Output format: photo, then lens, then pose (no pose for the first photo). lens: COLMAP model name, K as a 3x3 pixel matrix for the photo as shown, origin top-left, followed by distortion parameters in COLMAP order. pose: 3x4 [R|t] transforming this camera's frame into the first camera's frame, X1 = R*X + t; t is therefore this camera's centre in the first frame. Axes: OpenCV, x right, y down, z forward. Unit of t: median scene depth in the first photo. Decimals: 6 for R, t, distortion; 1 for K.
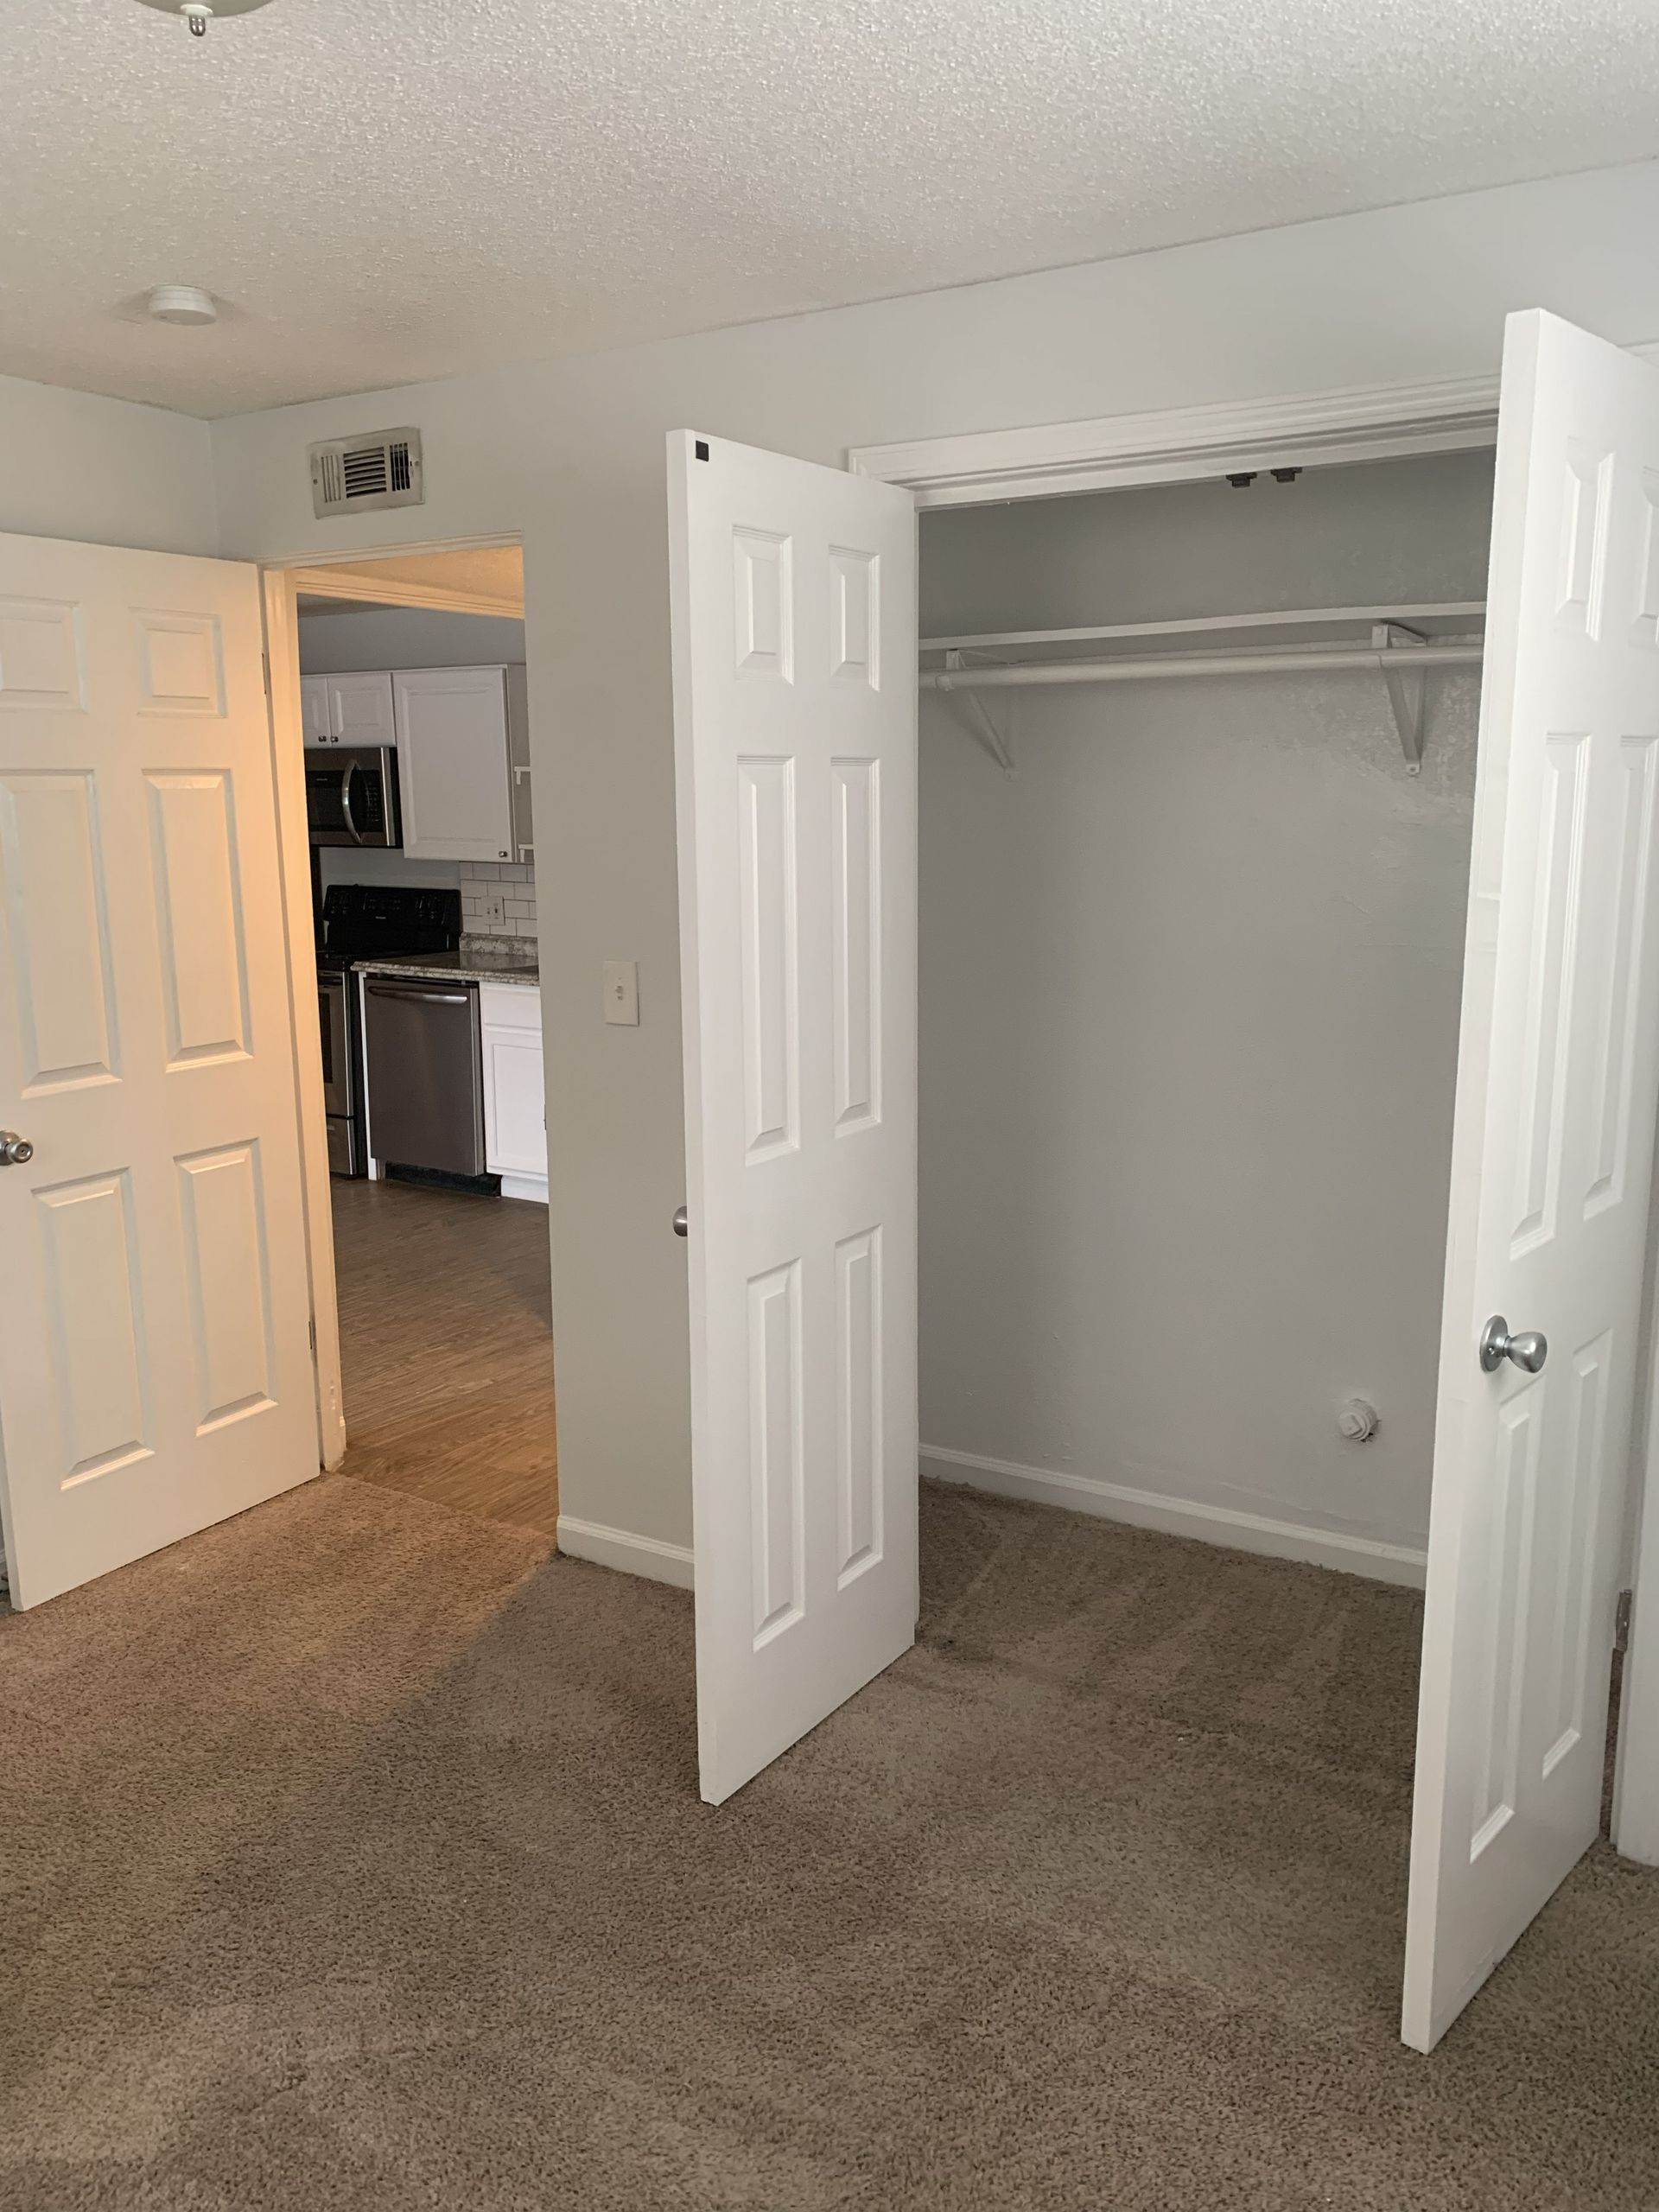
lens RADIAL K [[1682.3, 0, 822.5], [0, 1682.3, 1099.9], [0, 0, 1]] dist [0.046472, -0.003221]
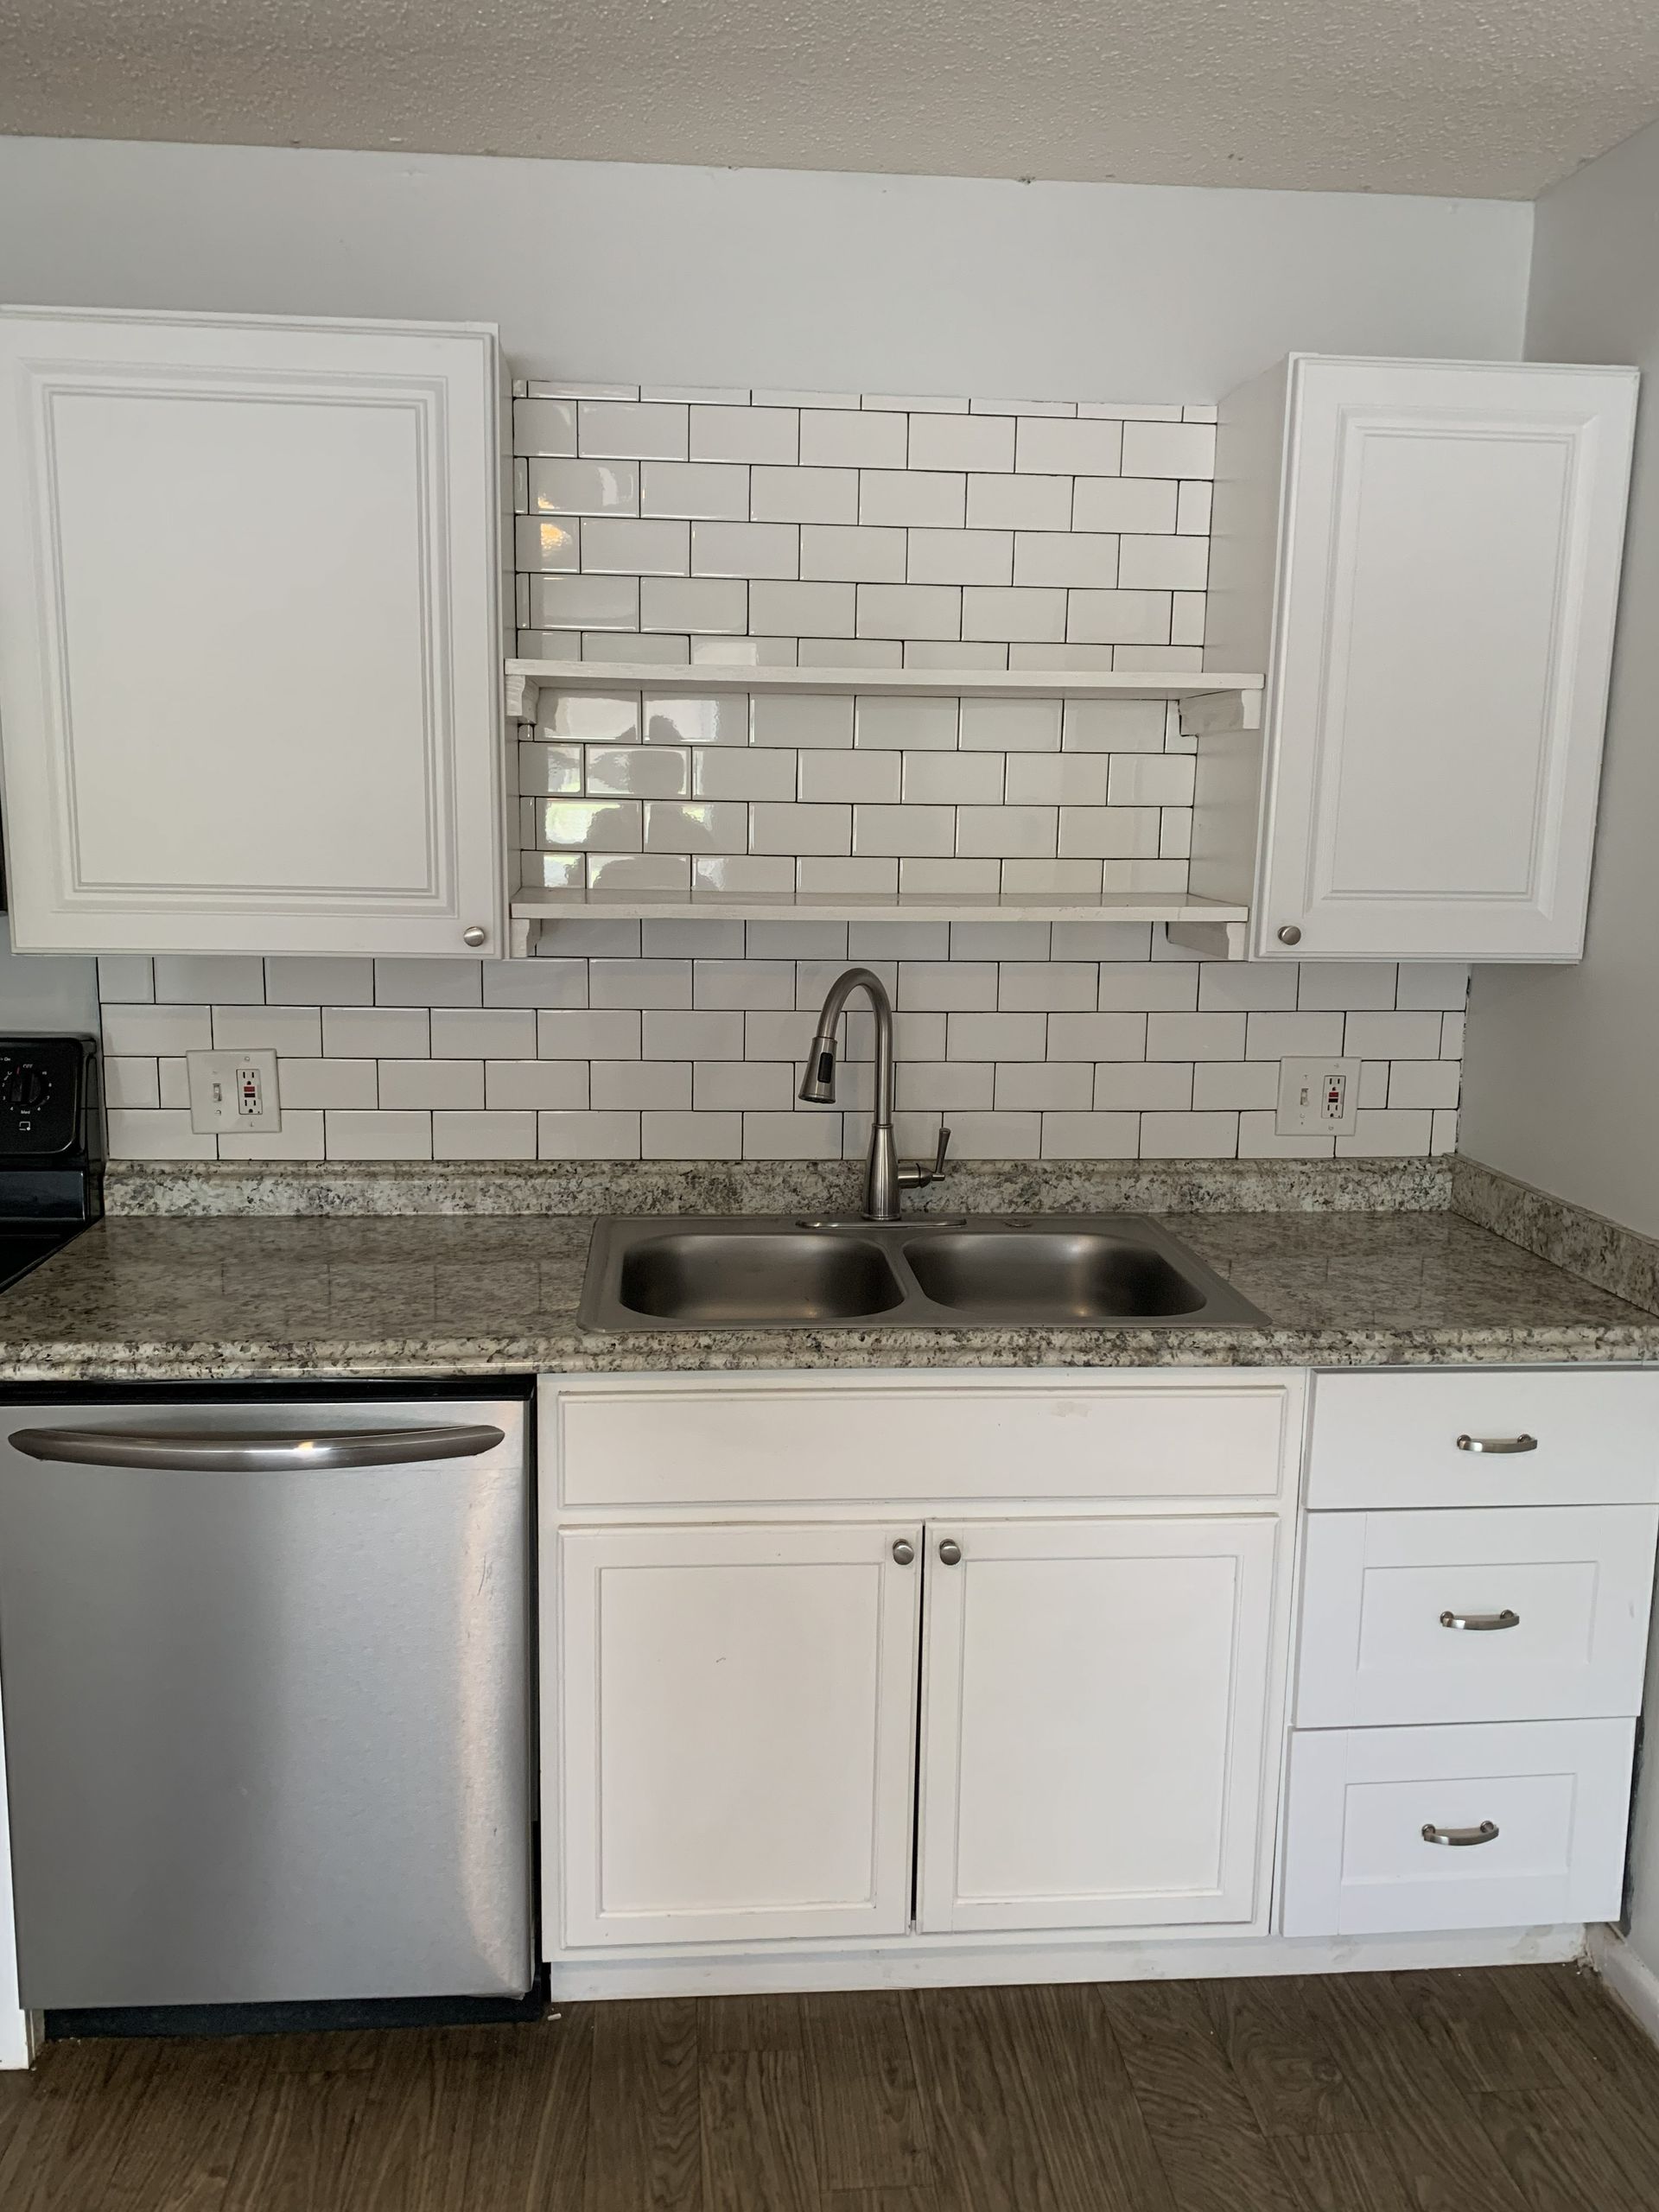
lens RADIAL K [[1682.3, 0, 822.5], [0, 1682.3, 1099.9], [0, 0, 1]] dist [0.046472, -0.003221]
pose [[0.796967, -0.095313, 0.596455, -0.304793], [0.089368, 0.995210, 0.039622, -0.113799], [-0.597375, 0.021726, 0.801668, 0.660437]]
